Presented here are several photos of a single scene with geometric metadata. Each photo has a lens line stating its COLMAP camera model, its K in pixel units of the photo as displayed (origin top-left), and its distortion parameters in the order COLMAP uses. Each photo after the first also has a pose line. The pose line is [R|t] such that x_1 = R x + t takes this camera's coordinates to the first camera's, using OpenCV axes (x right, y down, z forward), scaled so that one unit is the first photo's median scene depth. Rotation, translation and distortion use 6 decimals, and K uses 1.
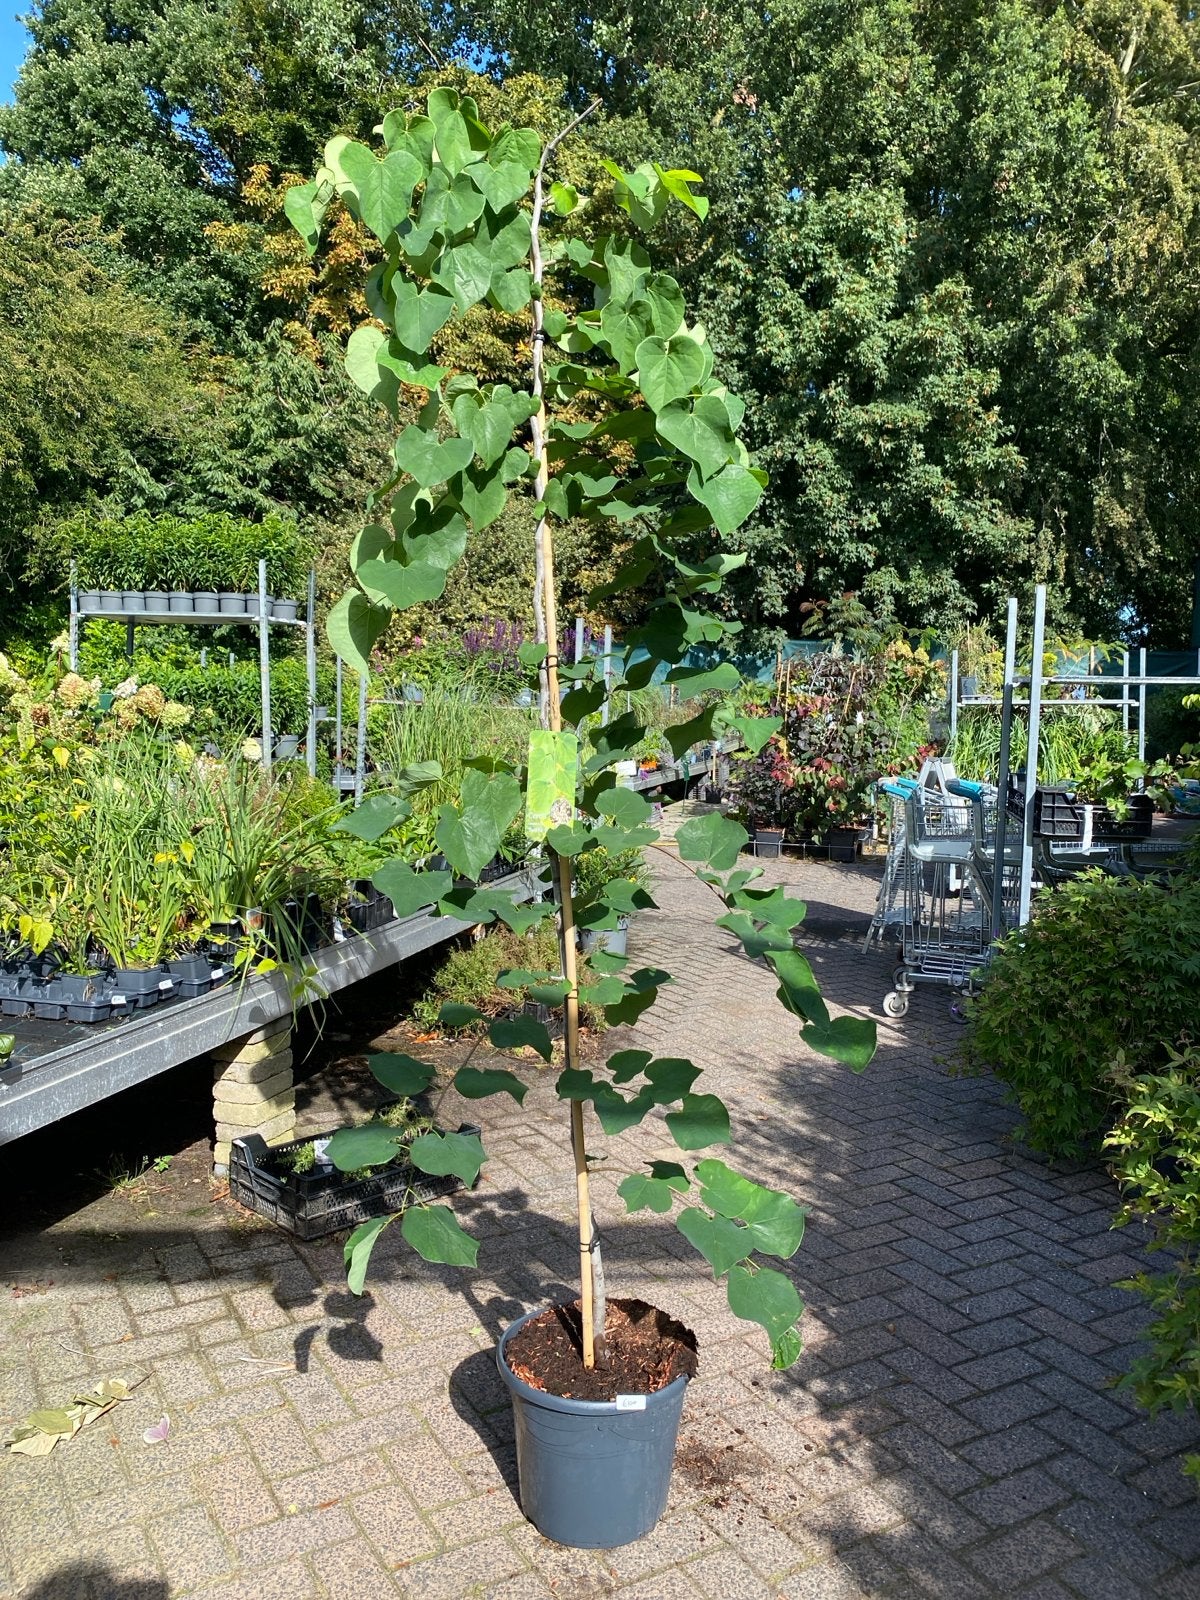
lens RADIAL K [[1291.3, 0, 600.0], [0, 1291.3, 800.0], [0, 0, 1]] dist [0.128371, -0.162728]
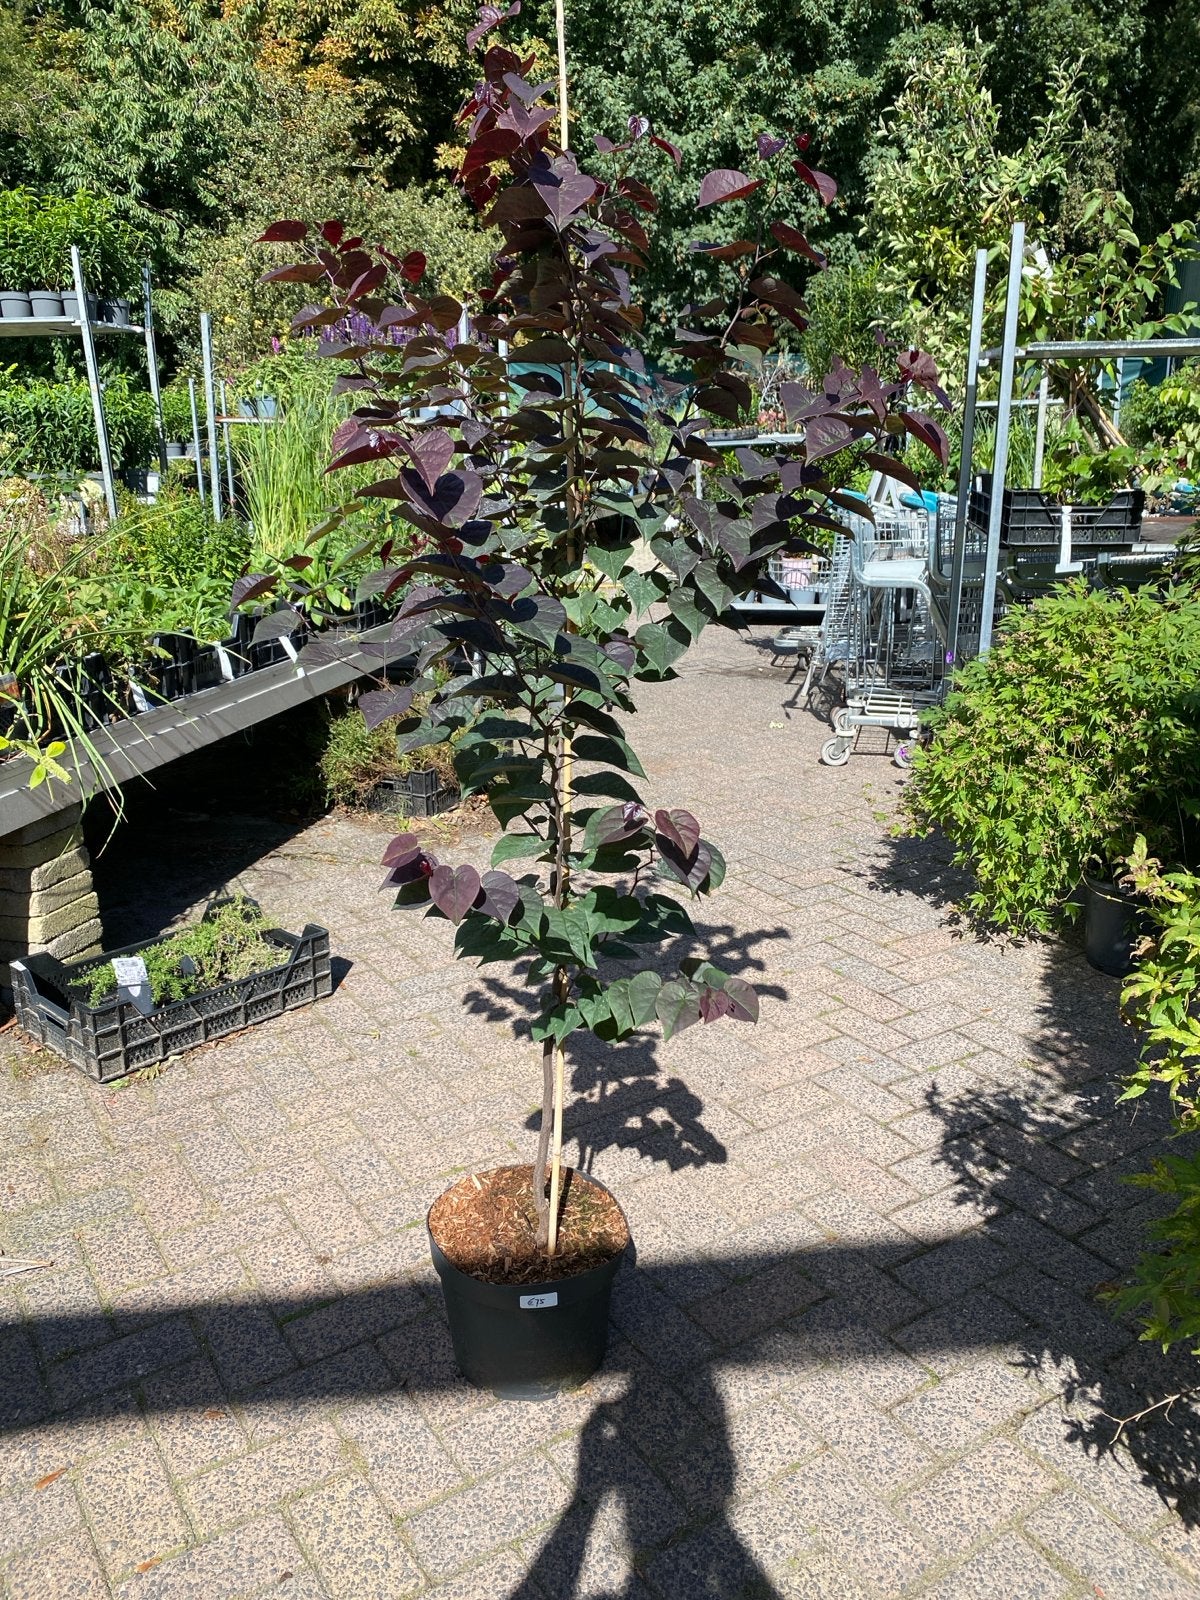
lens RADIAL K [[1159.0, 0, 600.0], [0, 1159.0, 800.0], [0, 0, 1]] dist [-0.006307, -0.005505]
pose [[0.999152, -0.040731, 0.006024, 0.061259], [0.038552, 0.976825, 0.210537, 0.018604], [-0.014459, -0.210126, 0.977567, 0.232748]]
